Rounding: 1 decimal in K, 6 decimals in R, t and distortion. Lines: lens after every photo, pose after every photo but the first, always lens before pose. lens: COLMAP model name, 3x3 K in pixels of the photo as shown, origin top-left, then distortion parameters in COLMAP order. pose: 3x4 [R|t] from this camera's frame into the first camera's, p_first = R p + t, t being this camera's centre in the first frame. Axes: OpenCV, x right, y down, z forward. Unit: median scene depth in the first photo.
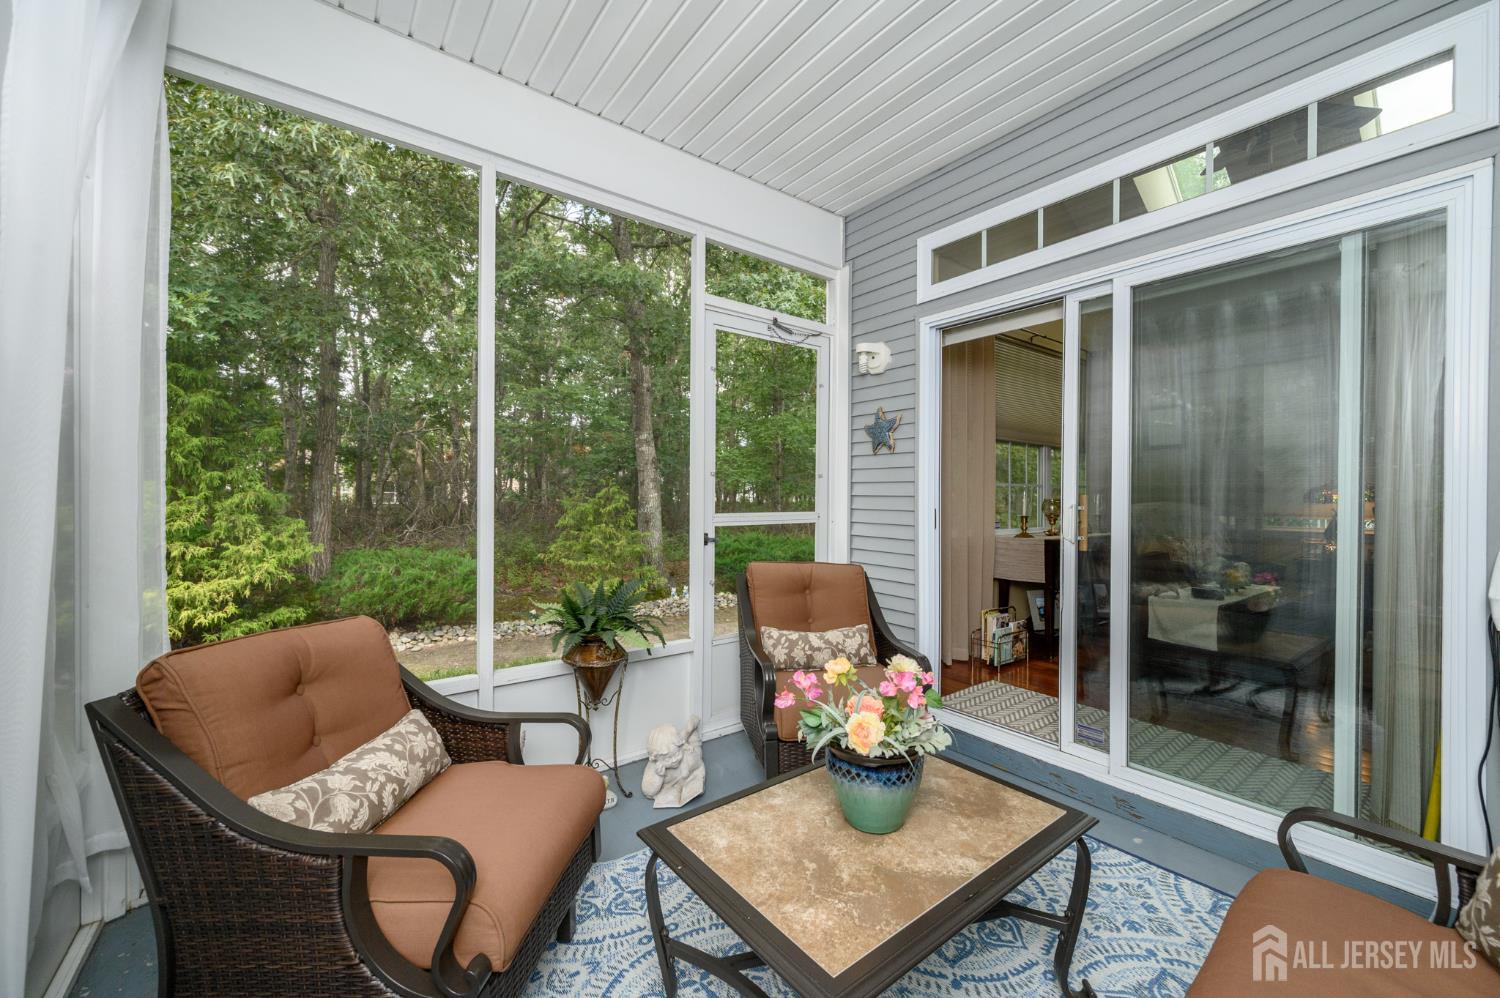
lens RADIAL K [[591.1, 0, 742.4], [0, 591.1, 497.1], [0, 0, 1]] dist [0.002458, -0.000070]
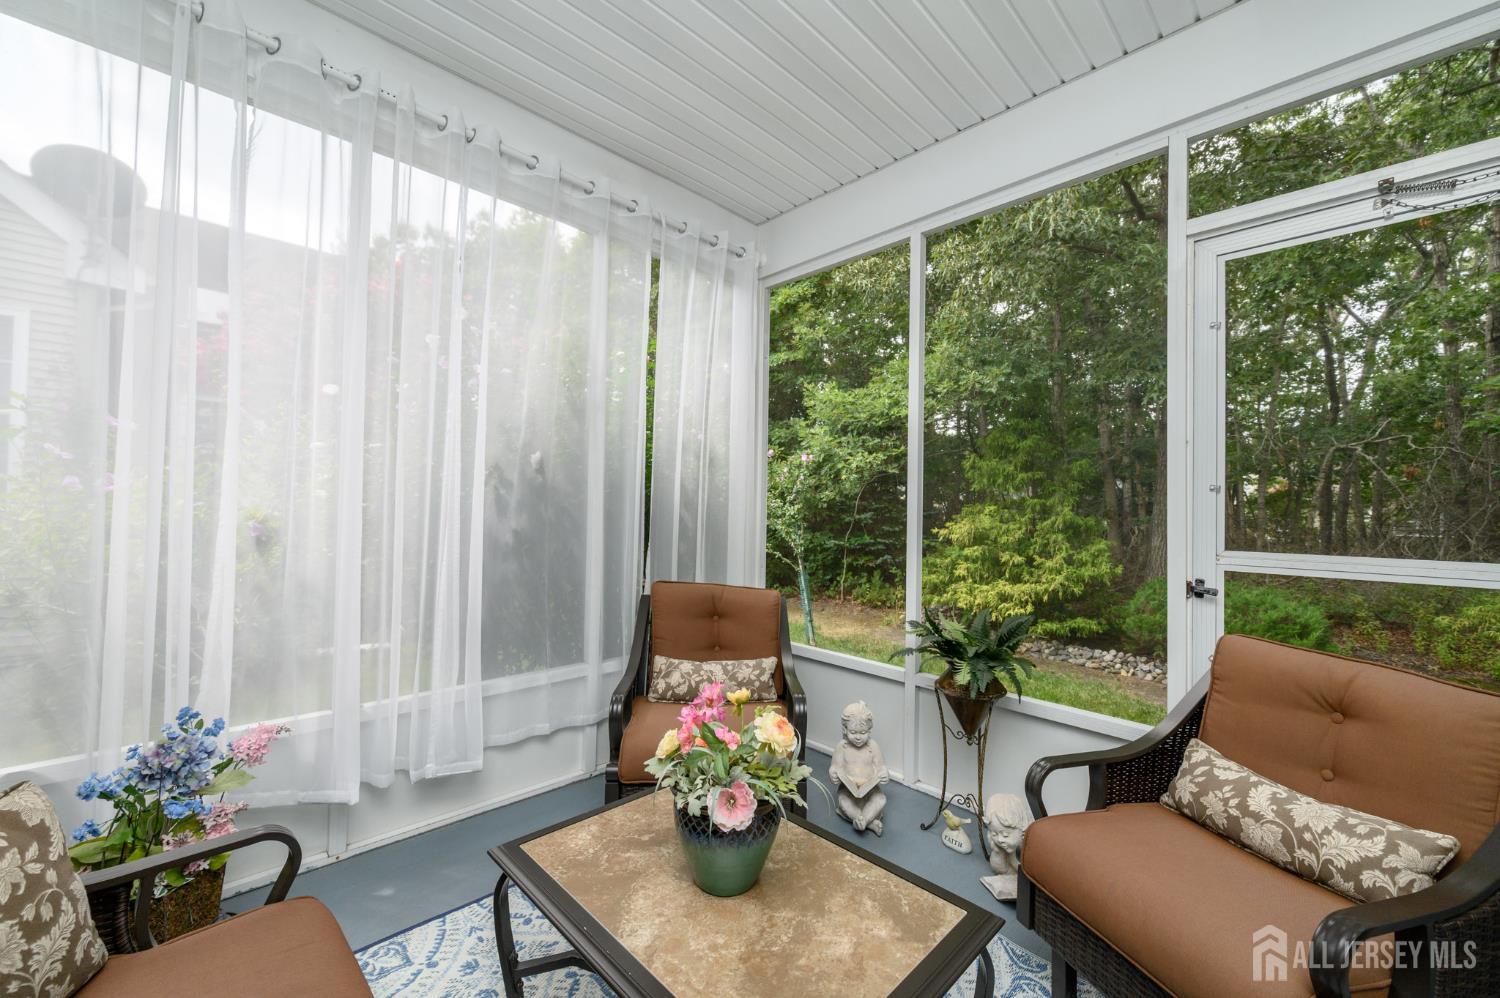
lens RADIAL K [[591.1, 0, 739.6], [0, 591.1, 501.4], [0, 0, 1]] dist [0.002458, -0.000070]
pose [[0.114309, -0.016445, -0.993309, 0.315348], [-0.017806, 0.999668, -0.018599, -0.002926], [0.993286, 0.019813, 0.113978, 0.247649]]
